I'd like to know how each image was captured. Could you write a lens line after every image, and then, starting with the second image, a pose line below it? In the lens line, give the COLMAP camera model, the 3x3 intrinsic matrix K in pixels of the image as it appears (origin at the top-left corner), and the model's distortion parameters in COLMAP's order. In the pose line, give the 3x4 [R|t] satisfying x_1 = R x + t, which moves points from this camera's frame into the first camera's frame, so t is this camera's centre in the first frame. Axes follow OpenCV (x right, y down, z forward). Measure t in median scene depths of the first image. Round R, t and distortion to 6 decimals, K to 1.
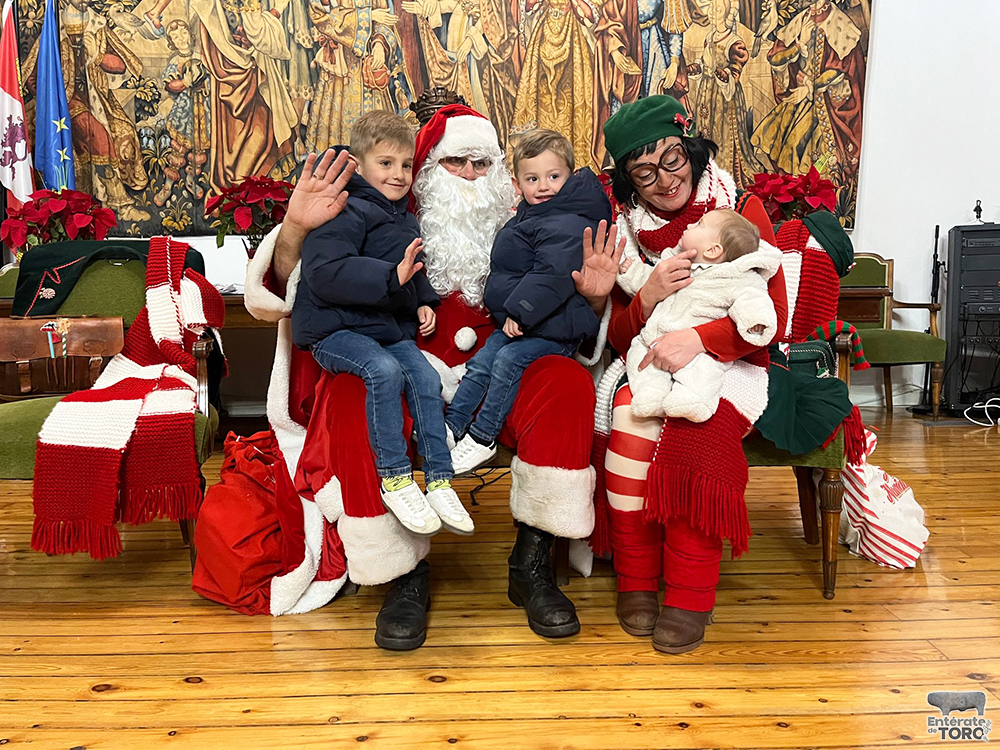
lens RADIAL K [[804.8, 0, 503.1], [0, 804.8, 341.8], [0, 0, 1]] dist [0.055051, -0.049958]
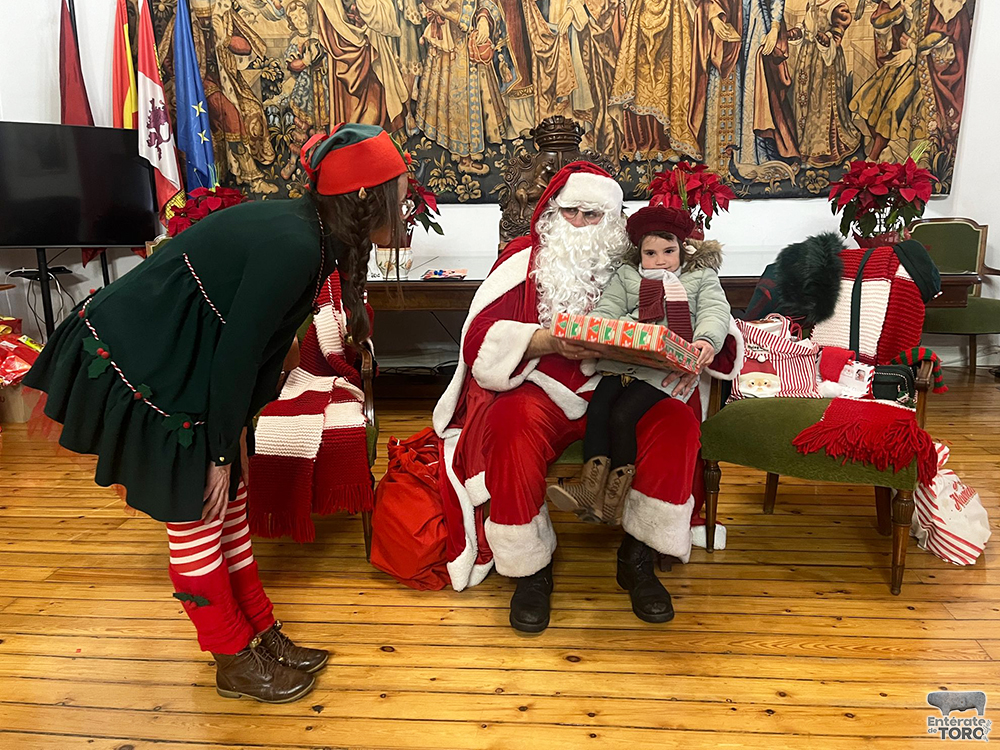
lens RADIAL K [[789.2, 0, 506.2], [0, 789.2, 353.4], [0, 0, 1]] dist [0.052220, -0.052701]
pose [[0.995541, 0.009929, -0.093807, -0.023985], [0.002711, 0.991023, 0.133664, -0.077016], [0.094292, -0.133322, 0.986577, -0.062903]]
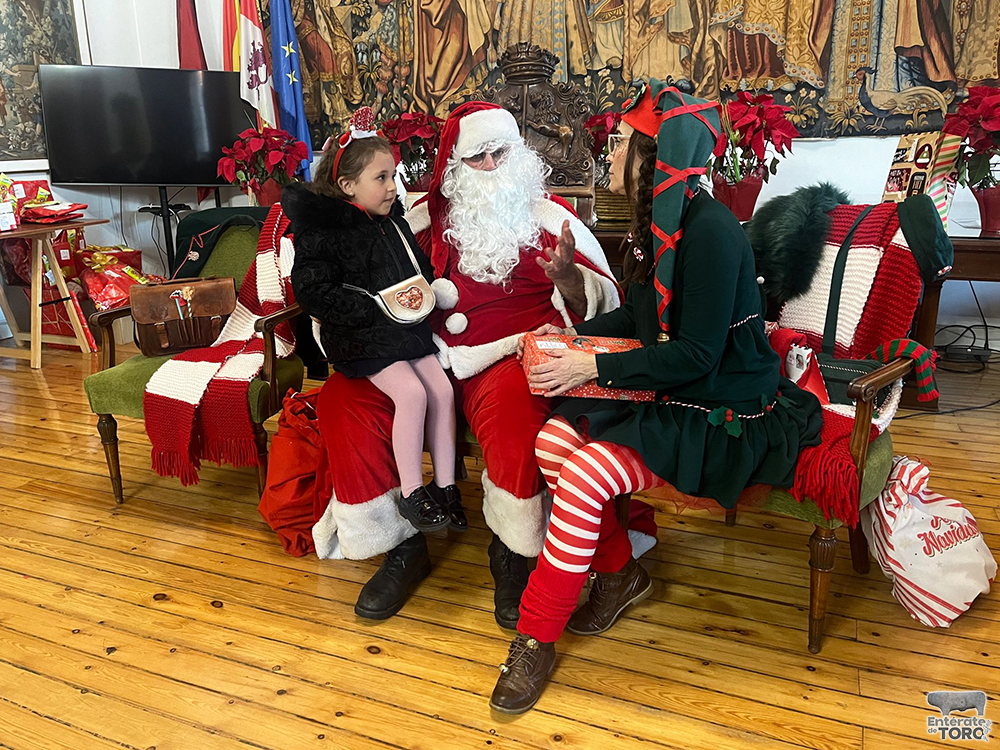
lens RADIAL K [[801.3, 0, 466.0], [0, 801.3, 361.9], [0, 0, 1]] dist [0.059004, -0.063734]
pose [[0.911636, 0.098081, -0.399123, 0.155521], [-0.010776, 0.976478, 0.215347, -0.083604], [0.410856, -0.192018, 0.891250, 0.025790]]
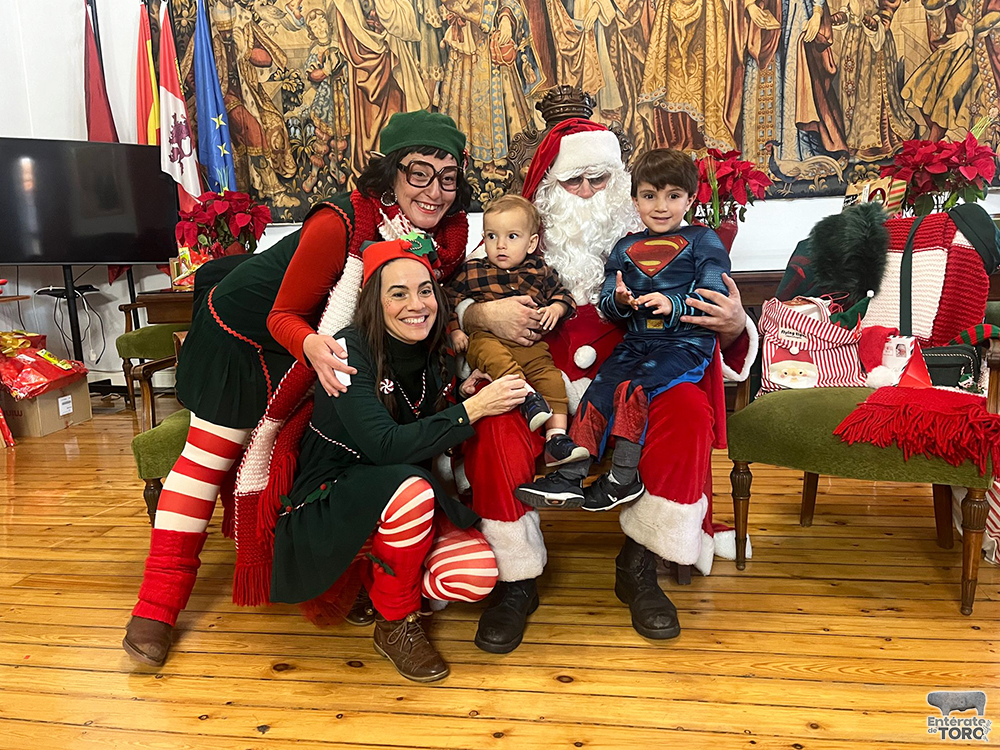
lens RADIAL K [[776.6, 0, 498.8], [0, 776.6, 376.7], [0, 0, 1]] dist [0.087263, -0.119815]
pose [[0.985412, 0.000085, -0.170183, 0.003958], [0.019691, 0.993227, 0.114511, -0.038370], [0.169040, -0.116192, 0.978736, -0.004183]]
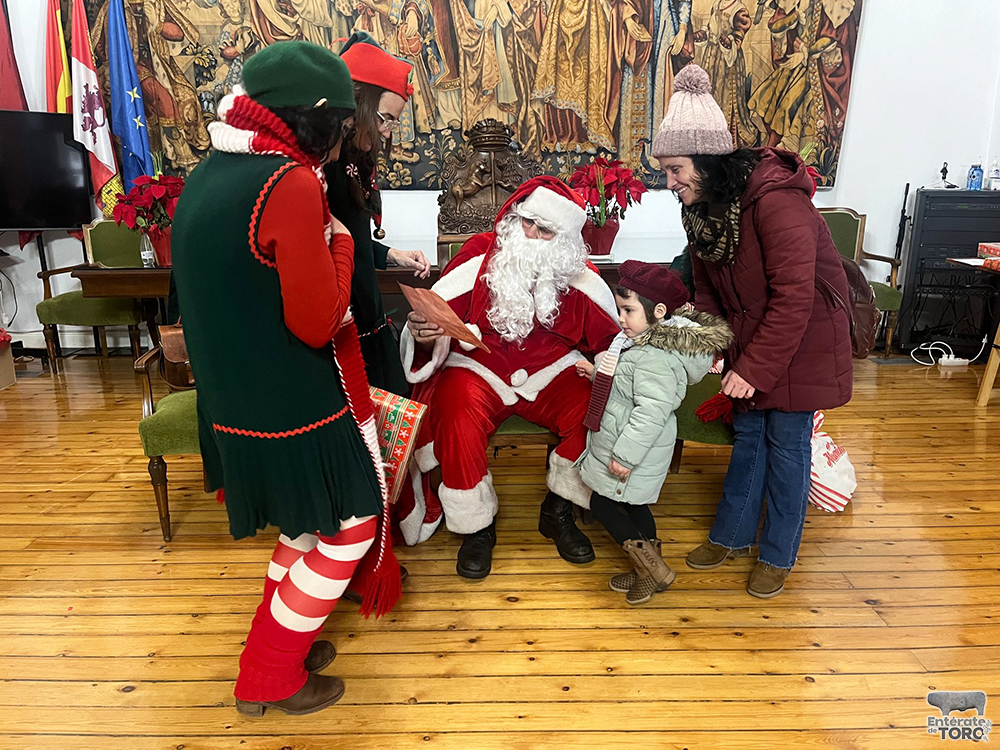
lens RADIAL K [[762.6, 0, 491.9], [0, 762.6, 367.1], [0, 0, 1]] dist [0.050603, -0.044917]
pose [[0.999962, 0.003812, -0.007885, -0.035924], [-0.002271, 0.982366, 0.186954, -0.091331], [0.008459, -0.186929, 0.982337, -0.107077]]
